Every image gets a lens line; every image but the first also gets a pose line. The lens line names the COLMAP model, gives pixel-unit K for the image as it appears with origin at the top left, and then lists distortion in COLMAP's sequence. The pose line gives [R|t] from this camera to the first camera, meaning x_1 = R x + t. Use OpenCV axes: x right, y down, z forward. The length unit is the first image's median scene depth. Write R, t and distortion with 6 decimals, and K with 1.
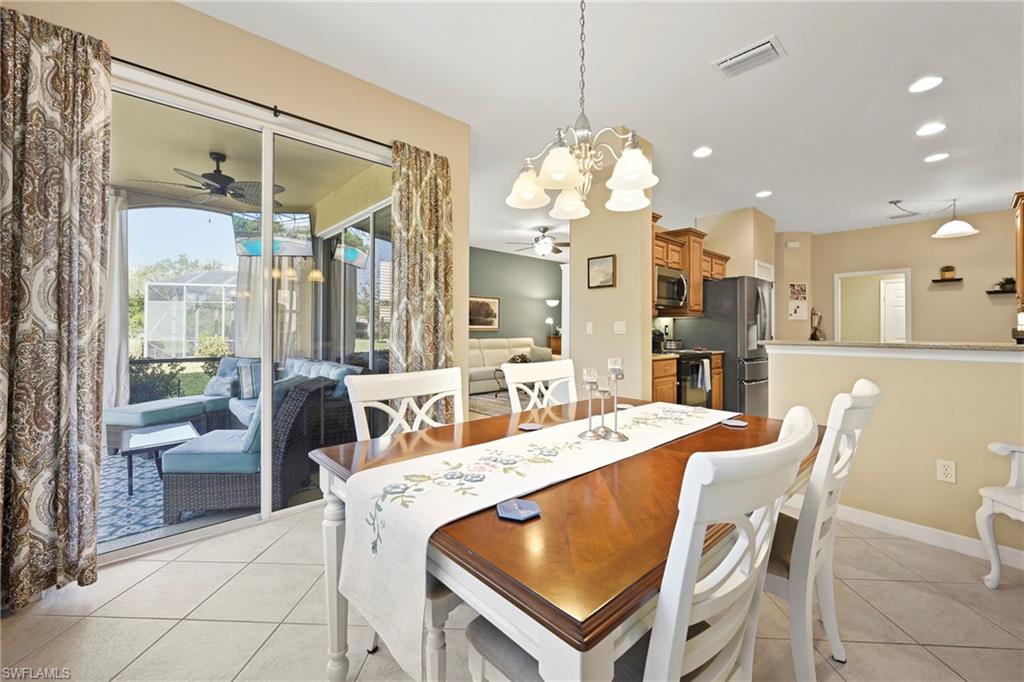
lens RADIAL K [[420.7, 0, 509.3], [0, 420.7, 326.2], [0, 0, 1]] dist [0.002950, 0.000106]
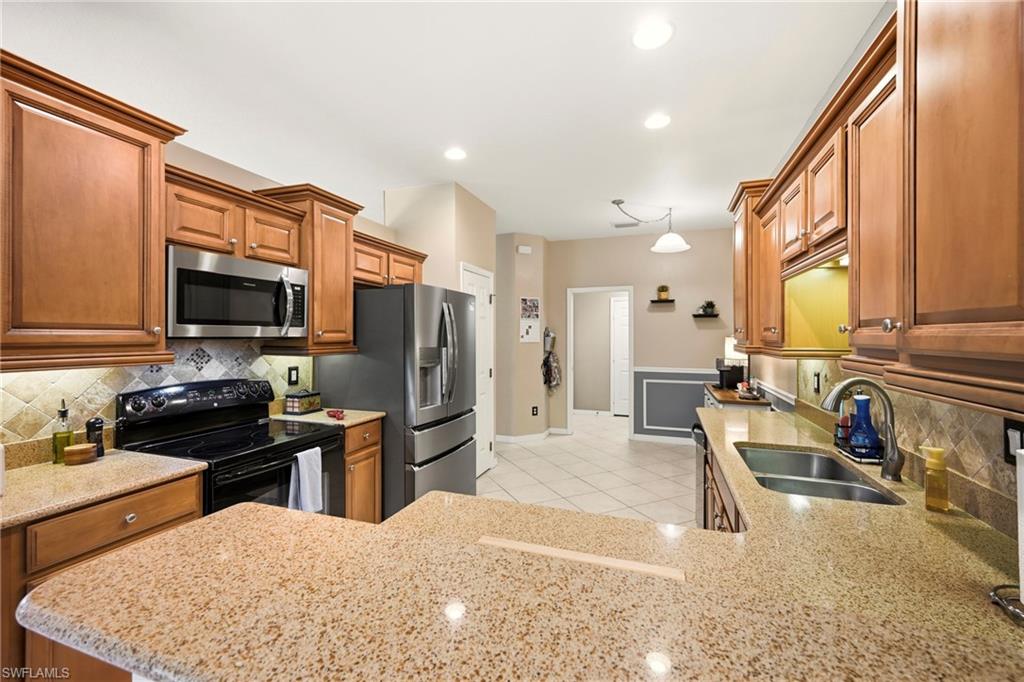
lens RADIAL K [[410.7, 0, 521.3], [0, 410.7, 336.1], [0, 0, 1]] dist [0.003559, 0.000389]
pose [[0.883666, -0.005570, 0.468085, 0.343660], [-0.000584, 0.999915, 0.013001, -0.043957], [-0.468118, -0.011761, 0.883588, 0.350087]]
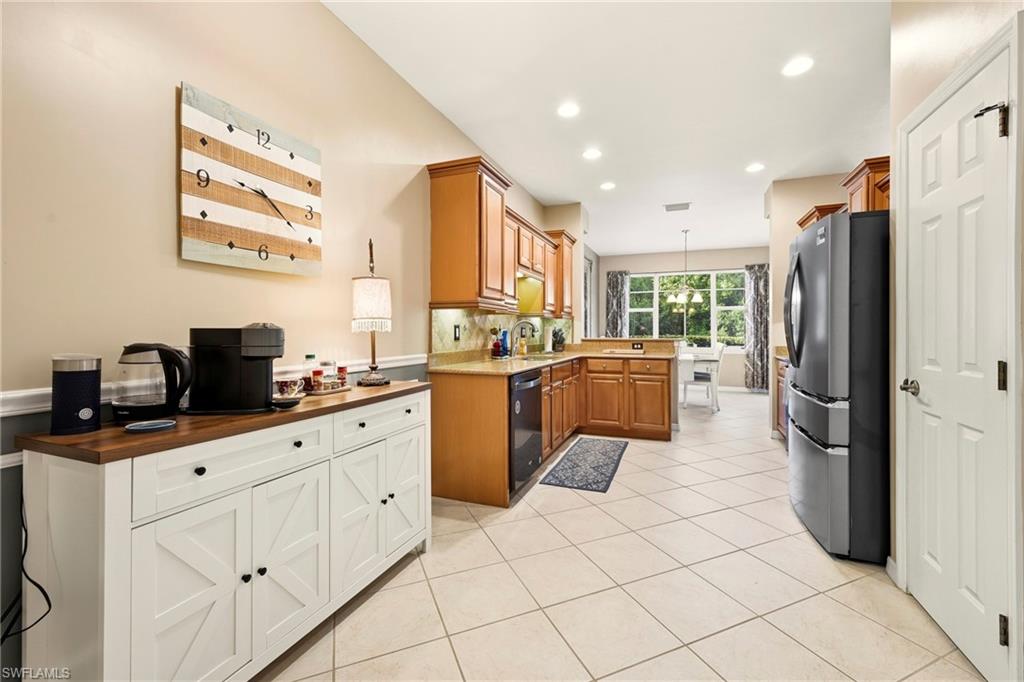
lens RADIAL K [[420.7, 0, 525.8], [0, 420.7, 324.6], [0, 0, 1]] dist [0.002950, 0.000106]
pose [[-0.888568, -0.016321, -0.458454, 0.967552], [-0.003112, 0.999558, -0.029552, 0.012494], [0.458734, -0.024832, -0.888226, 1.114417]]
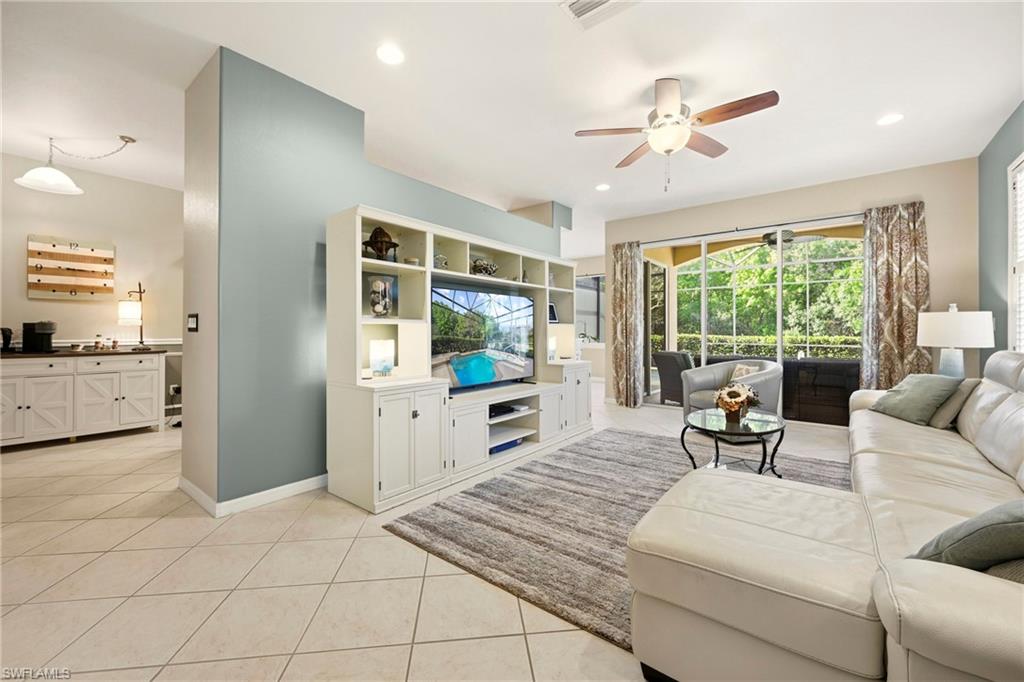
lens RADIAL K [[410.7, 0, 510.8], [0, 410.7, 327.3], [0, 0, 1]] dist [0.003559, 0.000389]
pose [[-0.987545, -0.011301, -0.156928, 0.351265], [-0.007623, 0.999682, -0.024020, 0.024842], [0.157150, -0.022525, -0.987318, 1.595513]]
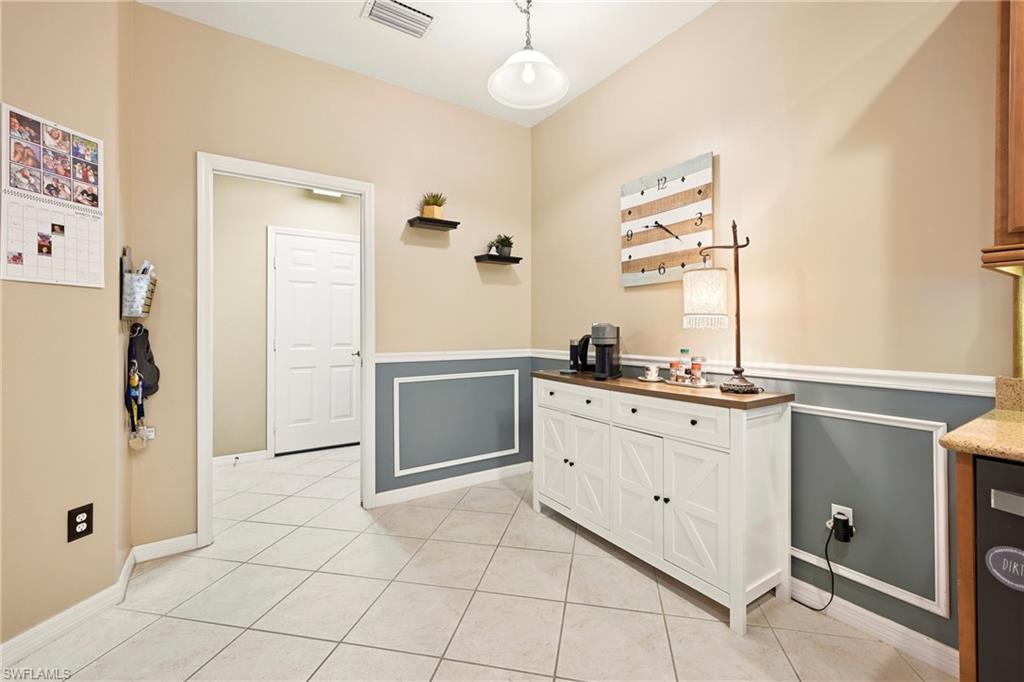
lens RADIAL K [[420.7, 0, 510.8], [0, 420.7, 326.3], [0, 0, 1]] dist [0.002950, 0.000106]
pose [[0.159193, -0.002953, 0.987243, 0.579352], [-0.005364, 0.999978, 0.003856, 0.005999], [-0.987233, -0.005909, 0.159173, 0.838189]]
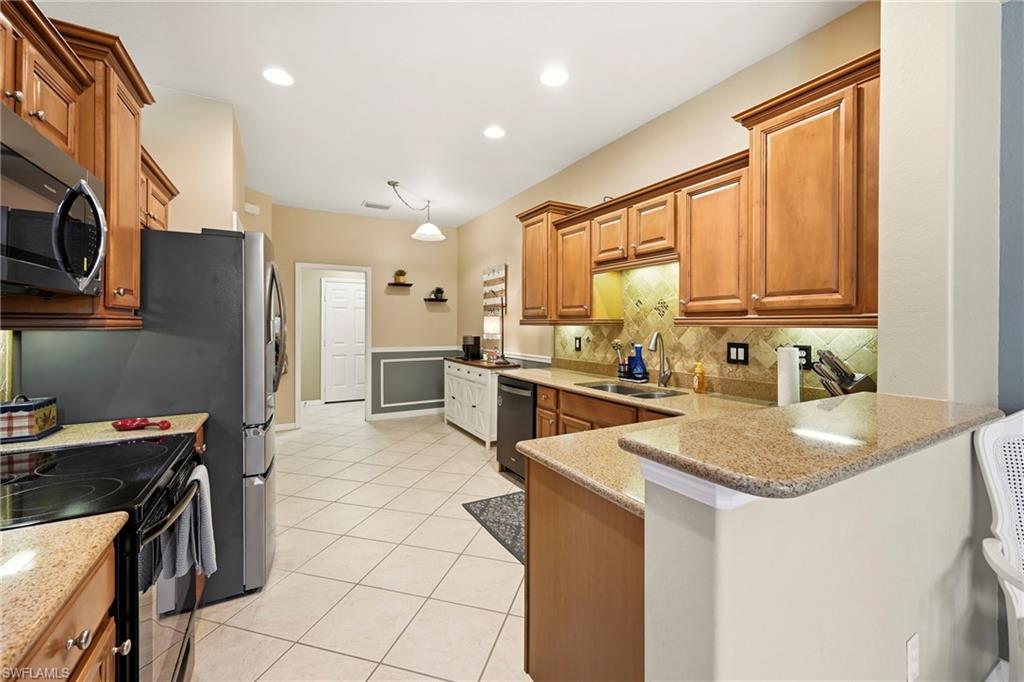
lens RADIAL K [[410.7, 0, 508.3], [0, 410.7, 327.4], [0, 0, 1]] dist [0.003559, 0.000389]
pose [[0.240076, -0.011496, 0.970686, 0.168797], [-0.008845, 0.999862, 0.014030, -0.025064], [-0.970714, -0.011954, 0.239941, 0.525963]]
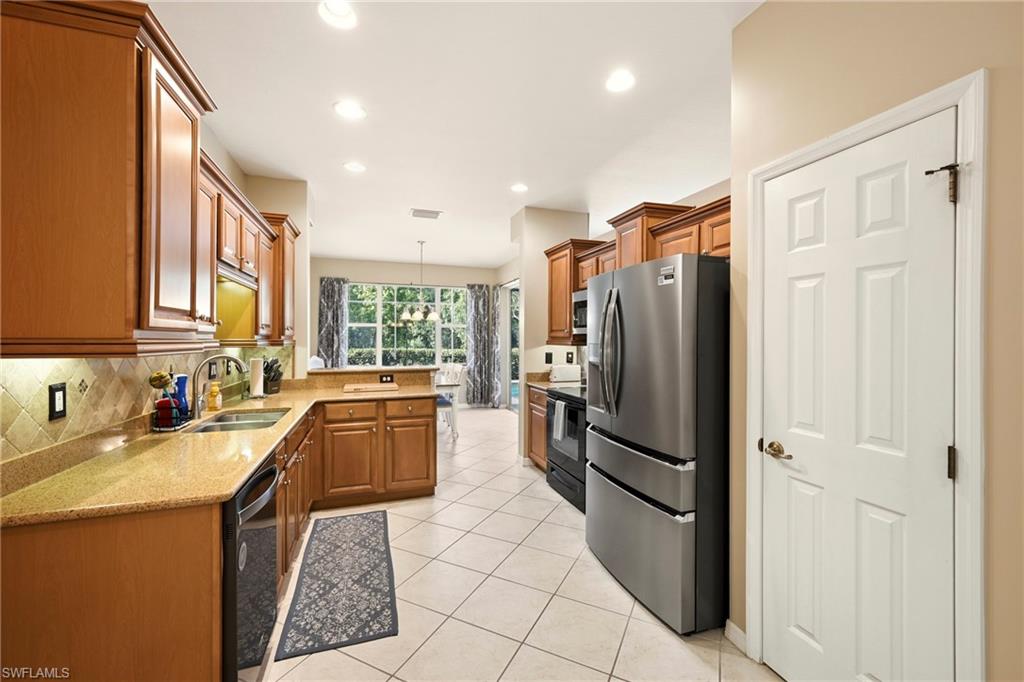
lens RADIAL K [[420.7, 0, 522.8], [0, 420.7, 336.3], [0, 0, 1]] dist [0.002950, 0.000106]
pose [[-0.394545, -0.017263, -0.918715, 0.912595], [0.004060, 0.999781, -0.020530, -0.025140], [0.918868, -0.011829, -0.394388, 0.923478]]
